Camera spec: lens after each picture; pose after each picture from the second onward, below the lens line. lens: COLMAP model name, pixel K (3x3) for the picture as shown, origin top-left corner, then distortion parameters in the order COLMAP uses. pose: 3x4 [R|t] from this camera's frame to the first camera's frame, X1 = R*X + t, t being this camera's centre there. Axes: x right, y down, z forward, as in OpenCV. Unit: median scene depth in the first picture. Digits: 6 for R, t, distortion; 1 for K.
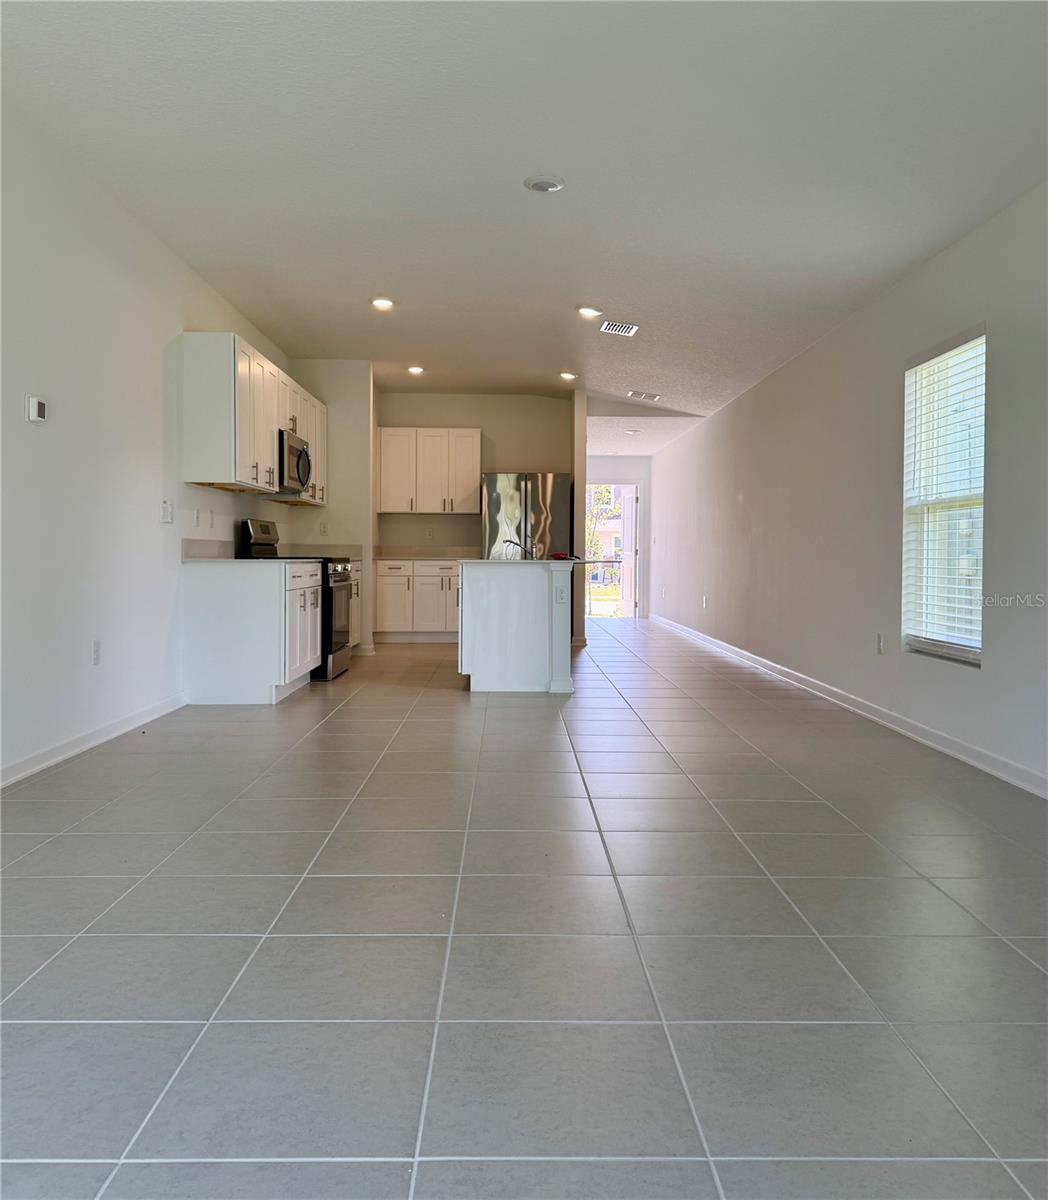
lens RADIAL K [[982.2, 0, 502.6], [0, 982.2, 568.0], [0, 0, 1]] dist [0.160546, 0.005216]
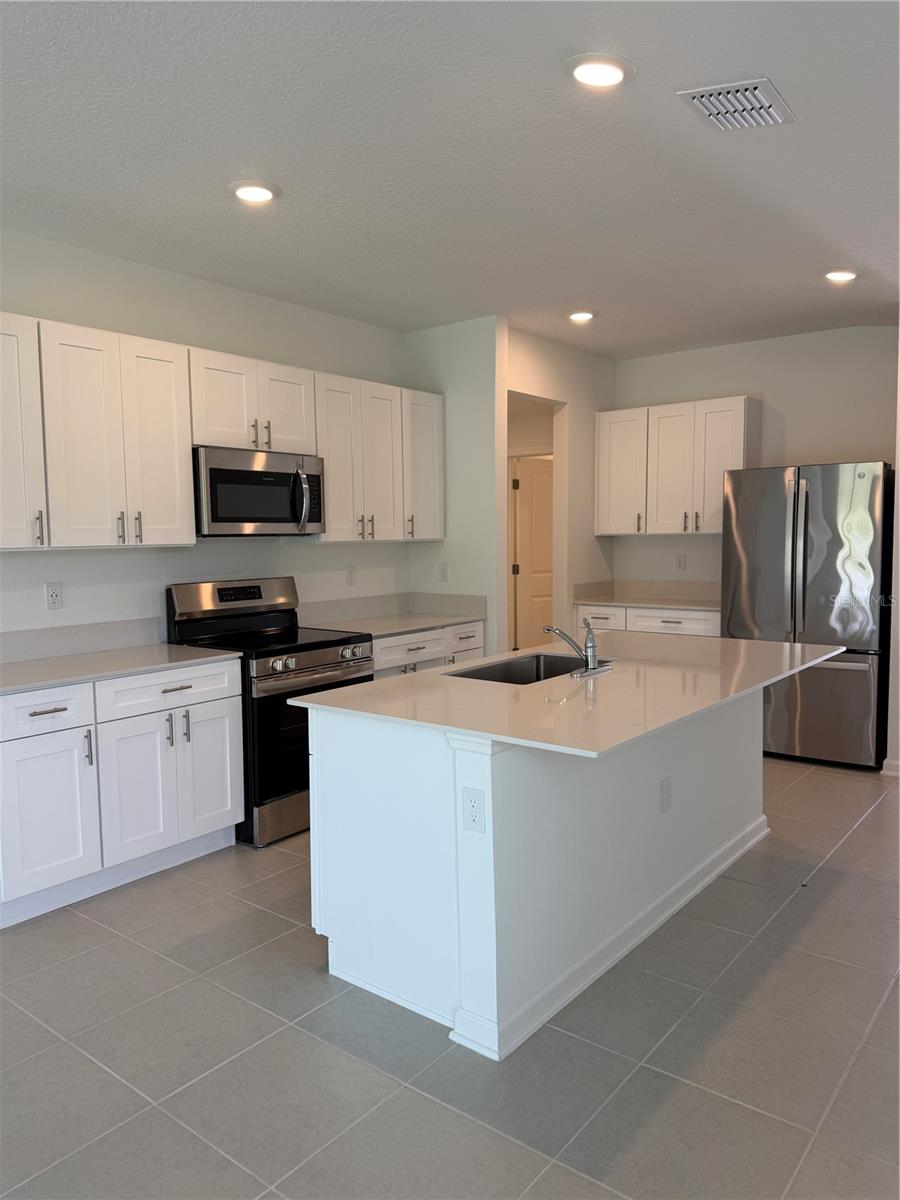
lens RADIAL K [[831.8, 0, 454.6], [0, 831.8, 604.1], [0, 0, 1]] dist [0.049911, -0.025191]
pose [[0.782439, 0.036228, -0.621673, 0.173121], [0.012940, 0.997145, 0.074395, -0.054392], [0.622593, -0.066254, 0.779736, 0.483313]]
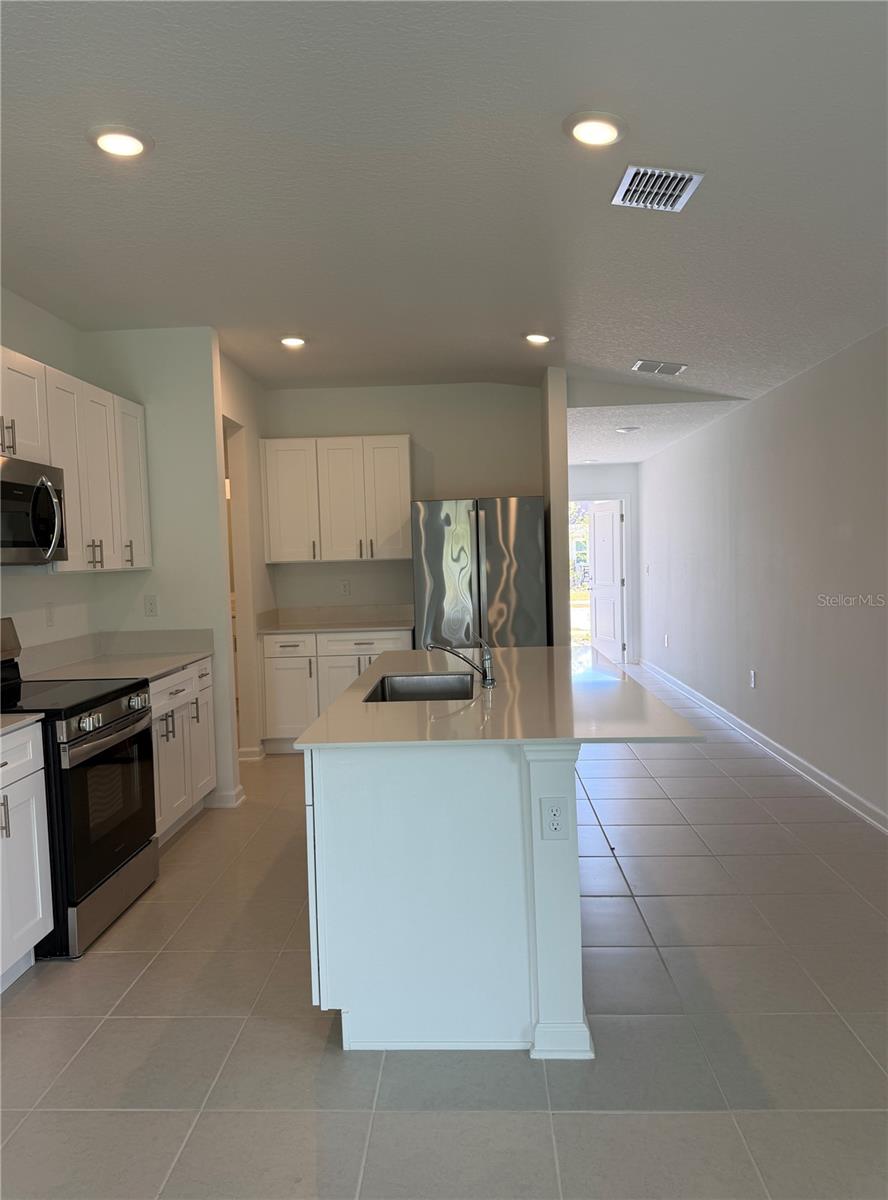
lens RADIAL K [[831.8, 0, 426.9], [0, 831.8, 613.2], [0, 0, 1]] dist [0.049911, -0.025191]
pose [[0.997662, -0.034576, -0.058955, 0.020412], [0.038056, 0.997534, 0.058969, -0.053148], [0.056770, -0.061075, 0.996517, 0.432230]]
